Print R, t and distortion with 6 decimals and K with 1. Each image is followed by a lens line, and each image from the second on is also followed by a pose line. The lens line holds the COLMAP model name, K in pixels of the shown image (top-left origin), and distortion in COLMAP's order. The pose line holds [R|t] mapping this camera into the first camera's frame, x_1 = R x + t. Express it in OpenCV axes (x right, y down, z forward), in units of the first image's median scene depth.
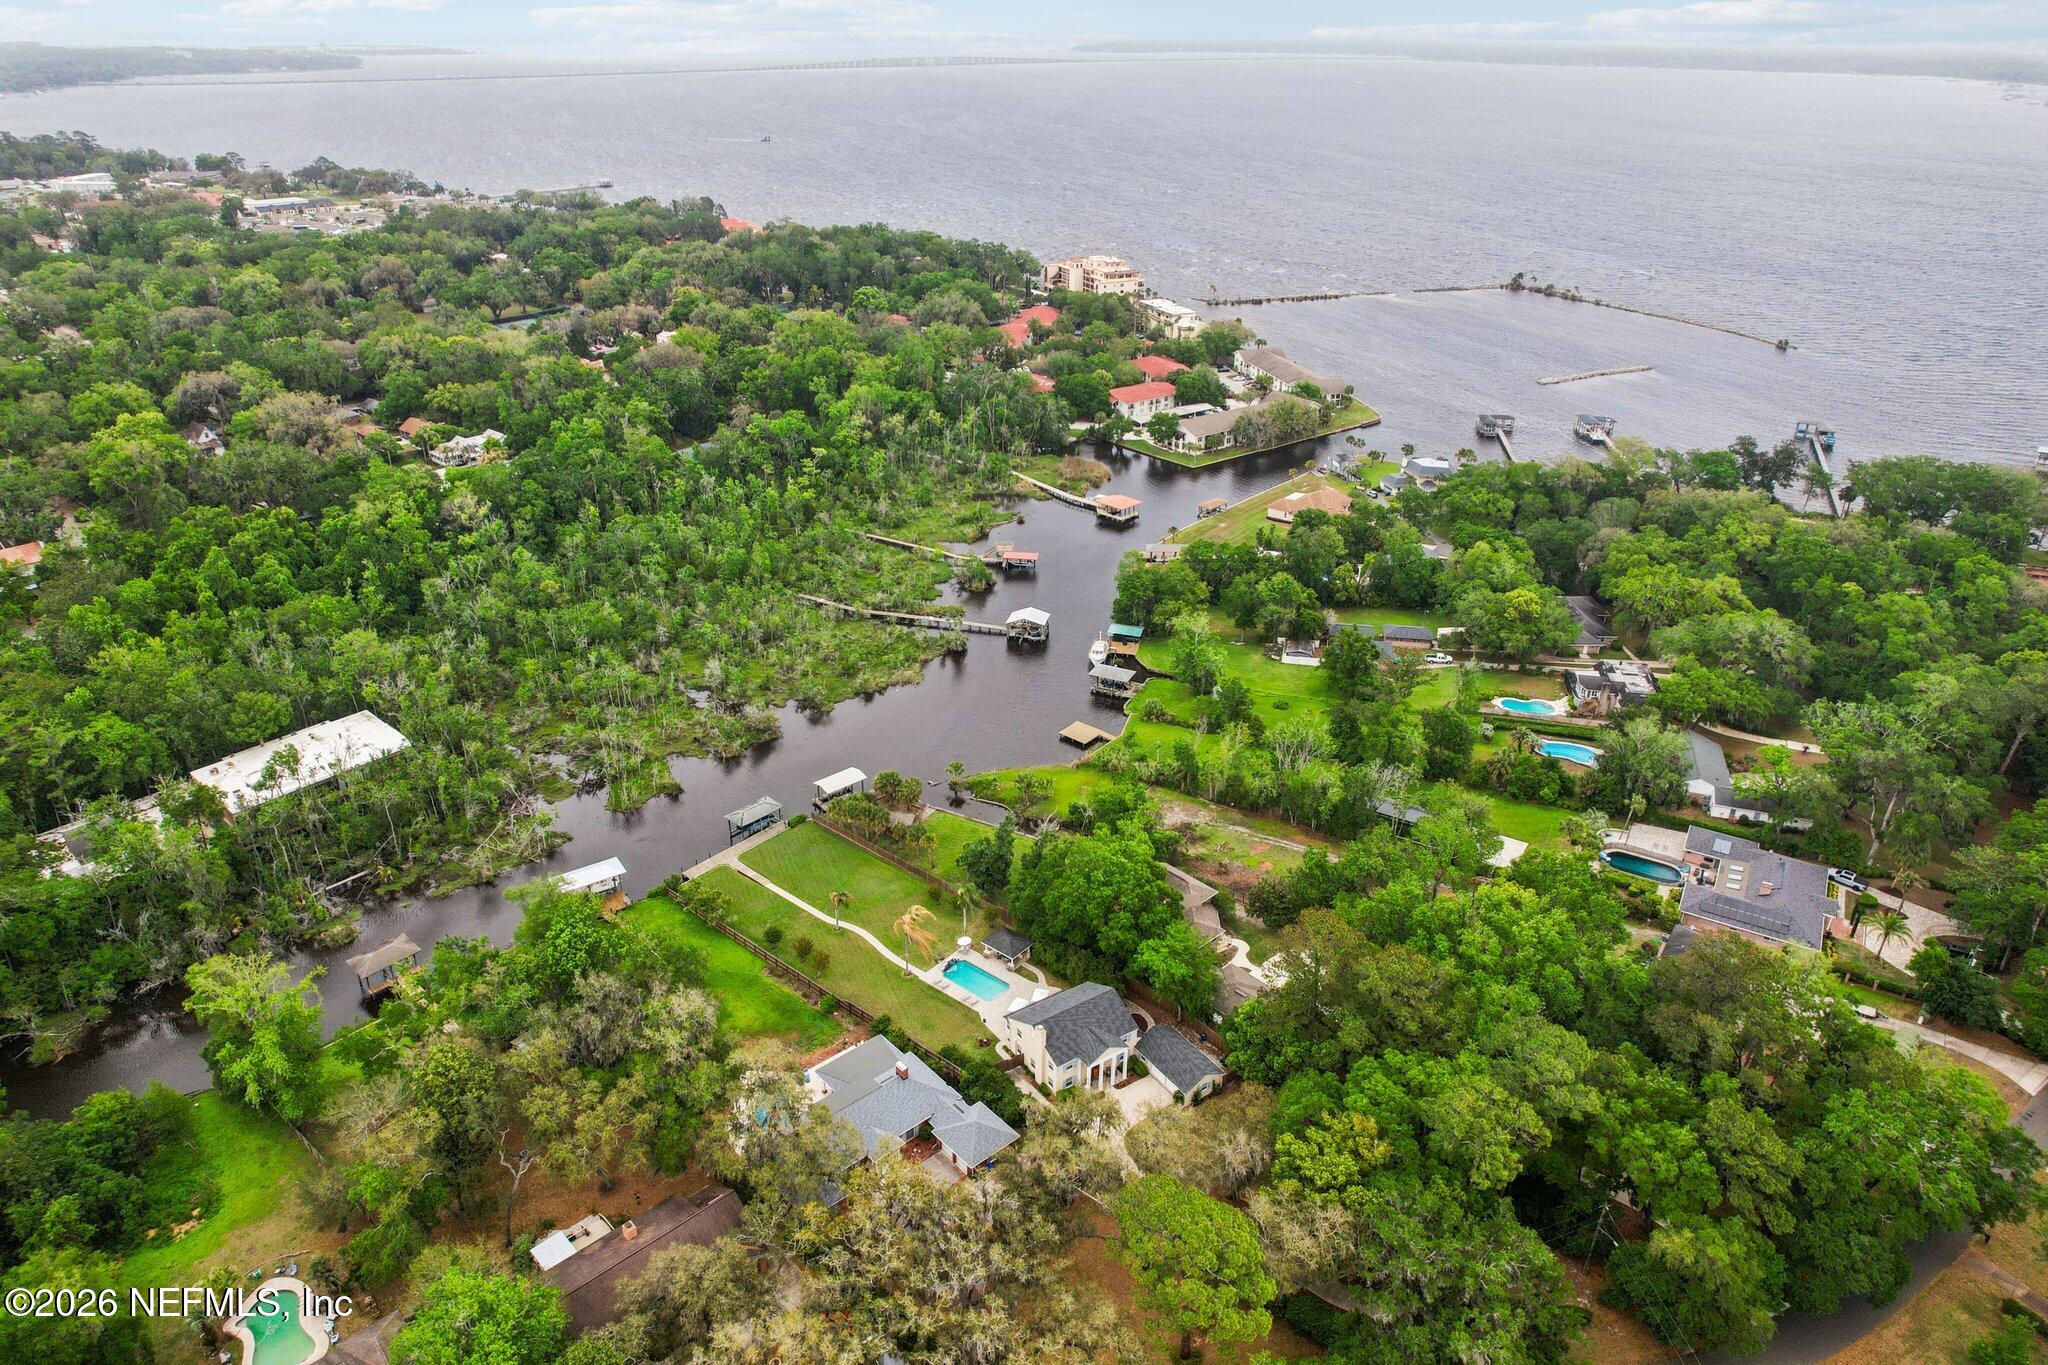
lens RADIAL K [[1344.7, 0, 1029.5], [0, 1344.7, 678.5], [0, 0, 1]] dist [-0.071311, 0.068376]
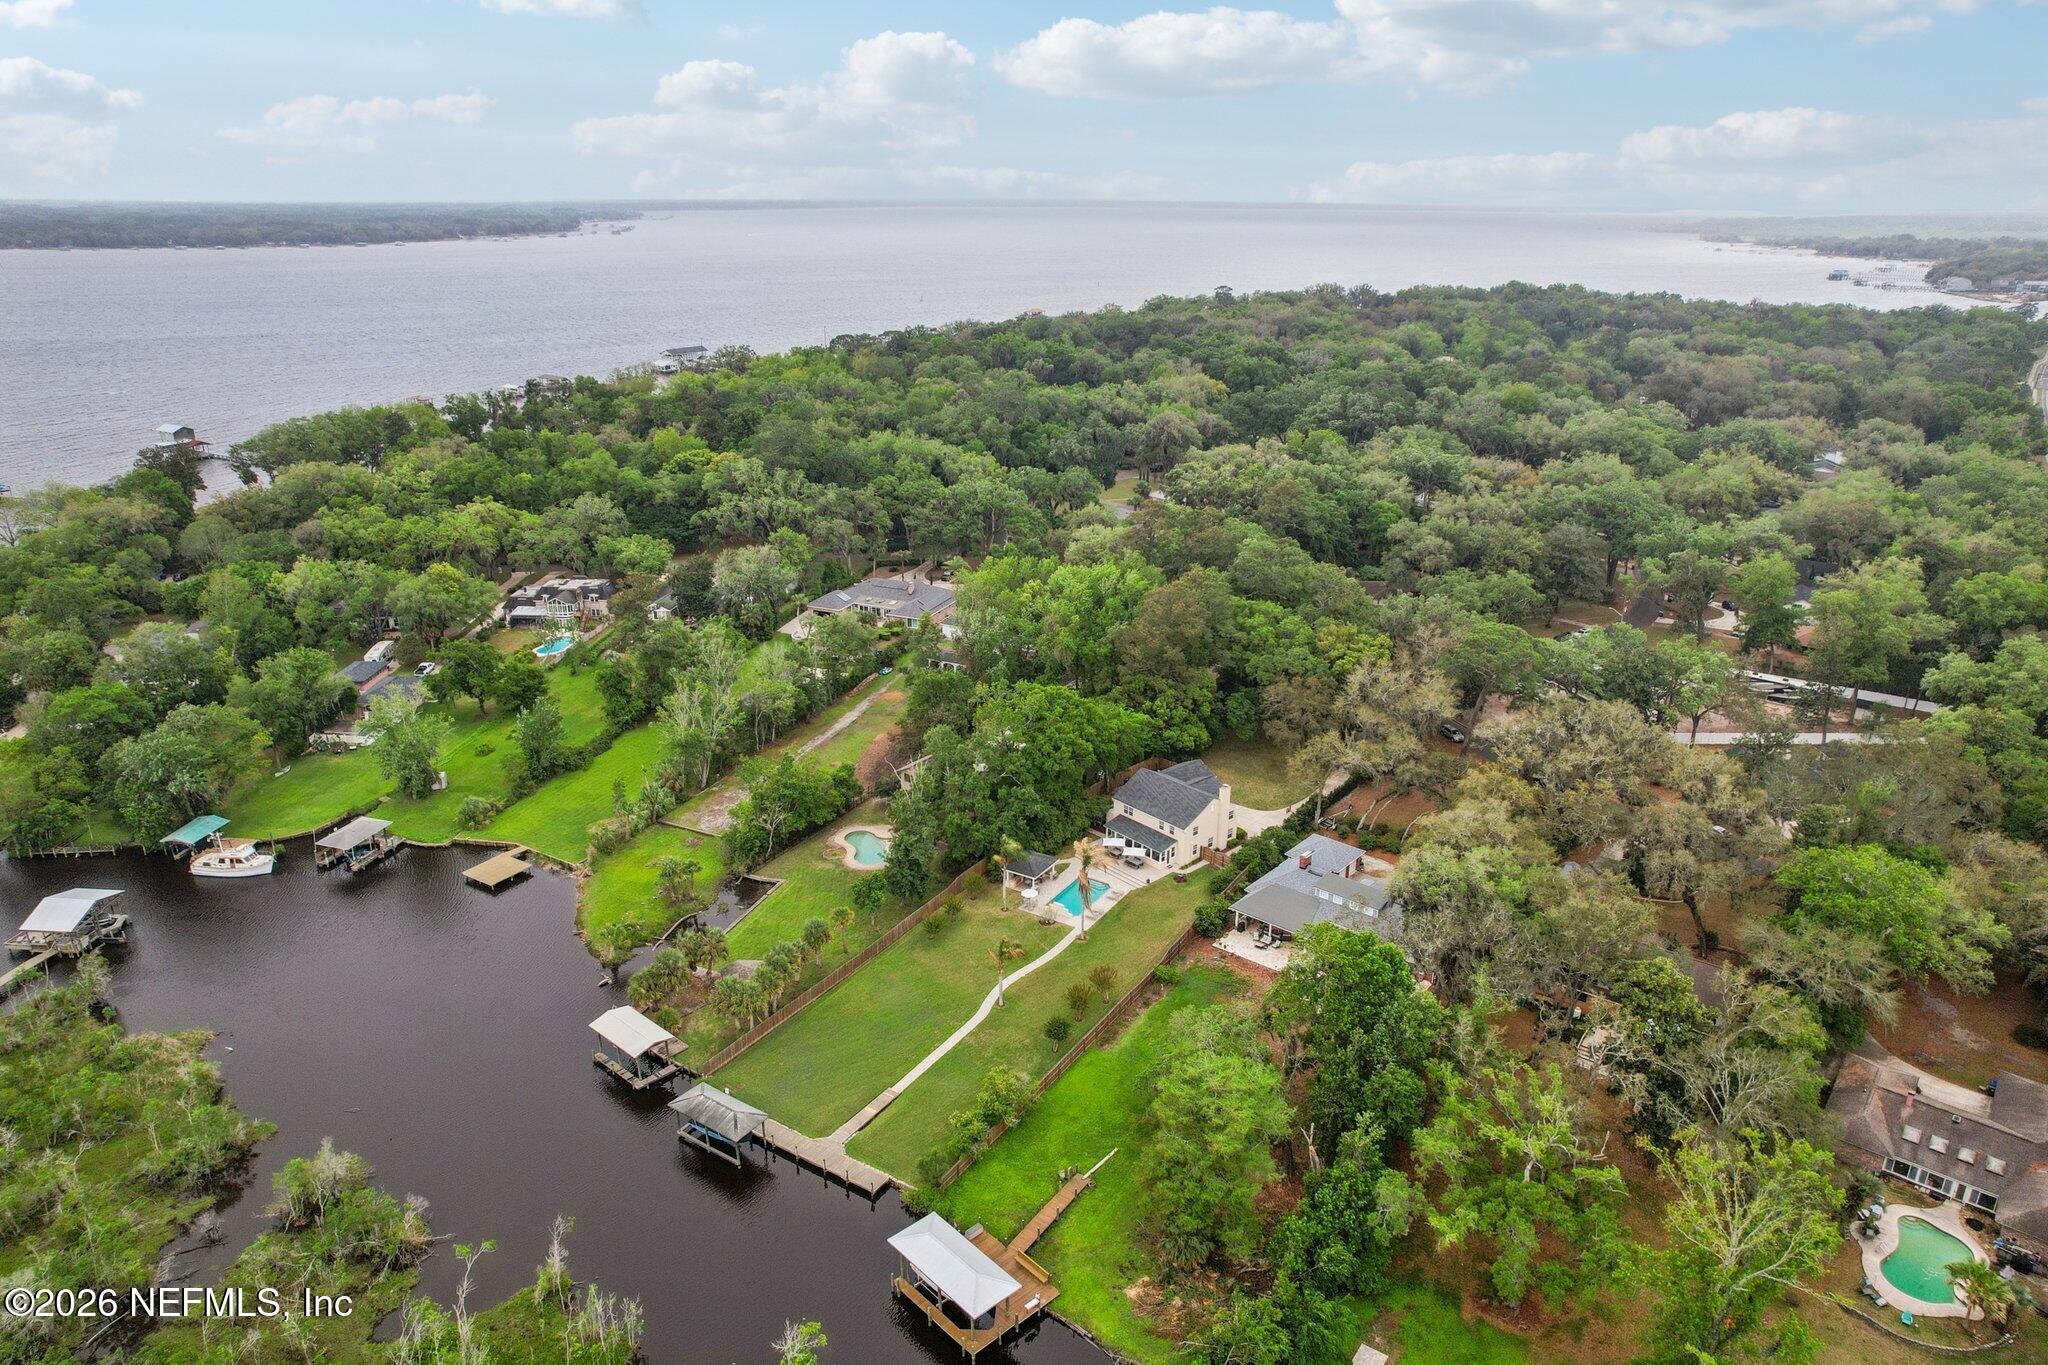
lens RADIAL K [[1335.1, 0, 1057.5], [0, 1335.1, 687.3], [0, 0, 1]] dist [-0.078858, 0.071390]
pose [[-0.157902, -0.352035, 0.922571, -0.419140], [0.435843, 0.813512, 0.385017, -0.119758], [-0.886063, 0.462892, 0.024977, 0.492521]]
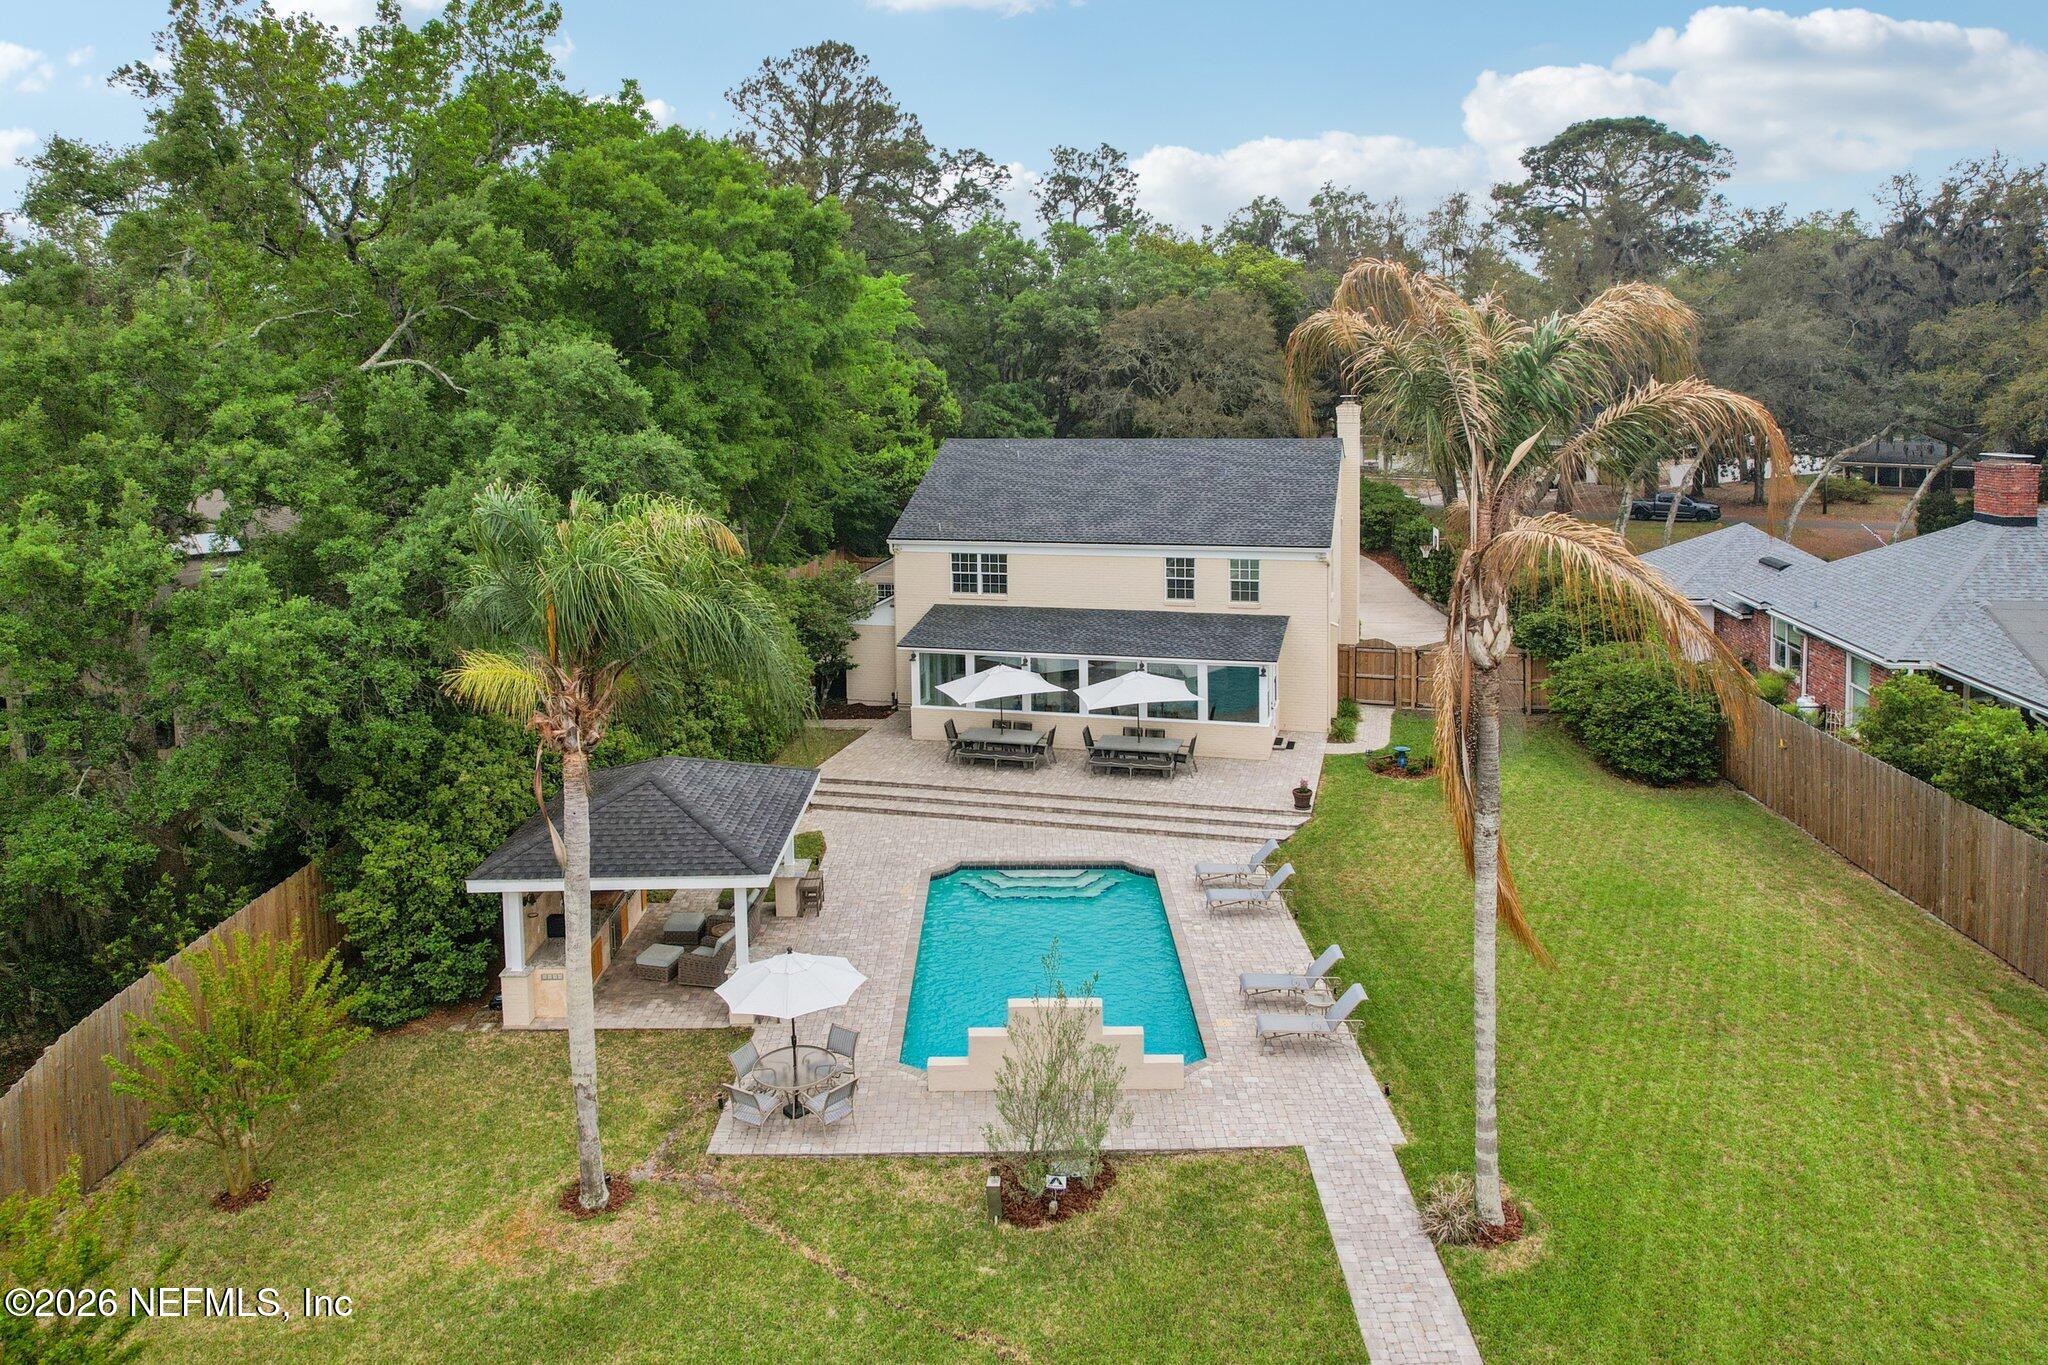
lens RADIAL K [[1352.9, 0, 1024.0], [0, 1352.9, 682.5], [0, 0, 1]] dist [-0.073160, 0.062512]
pose [[-0.639316, -0.161268, 0.751843, -0.070342], [0.366656, 0.795513, 0.482414, 0.074386], [-0.675899, 0.584083, -0.449454, 0.555289]]
